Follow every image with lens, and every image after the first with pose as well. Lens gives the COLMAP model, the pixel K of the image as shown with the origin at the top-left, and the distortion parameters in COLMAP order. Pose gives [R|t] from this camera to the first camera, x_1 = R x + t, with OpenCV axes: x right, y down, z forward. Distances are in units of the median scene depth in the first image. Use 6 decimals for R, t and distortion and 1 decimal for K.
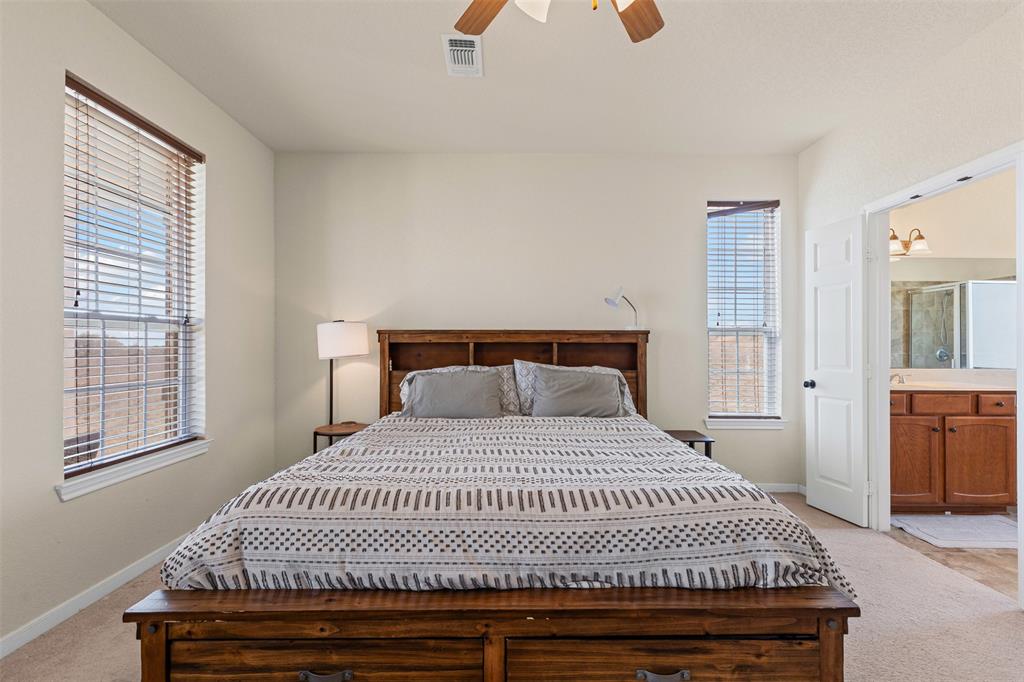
lens RADIAL K [[460.8, 0, 526.8], [0, 460.8, 343.1], [0, 0, 1]] dist [0.005882, -0.000677]
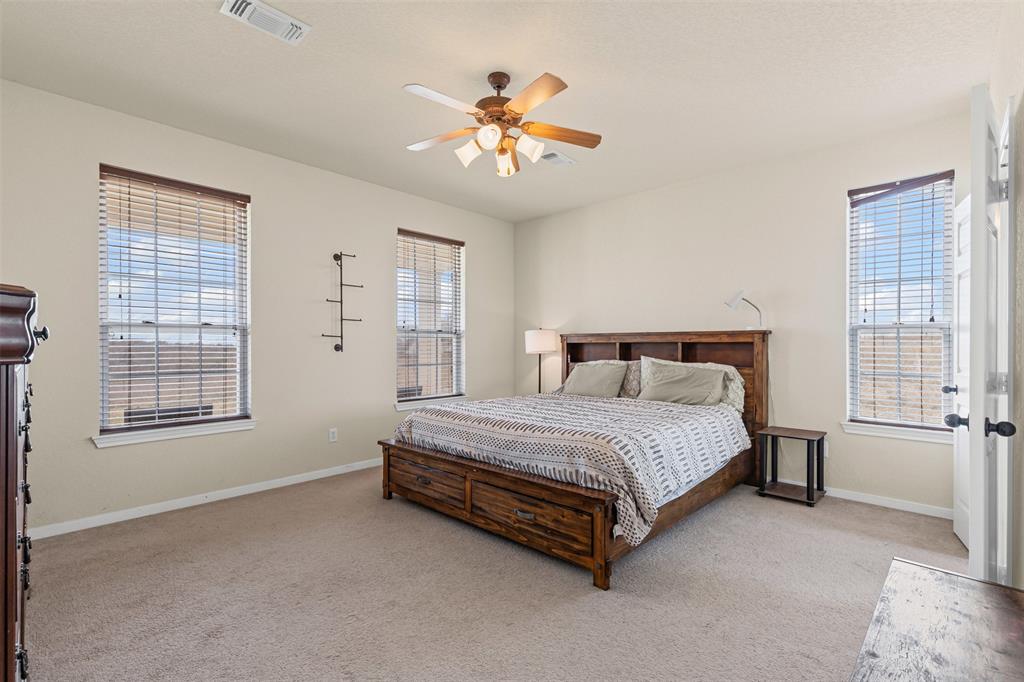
lens RADIAL K [[457.7, 0, 514.9], [0, 457.7, 344.7], [0, 0, 1]] dist [-0.000088, -0.000557]
pose [[0.725708, -0.001643, -0.688000, 0.586625], [0.005600, 0.999978, 0.003519, -0.001310], [0.687980, -0.006407, 0.725702, -0.156087]]
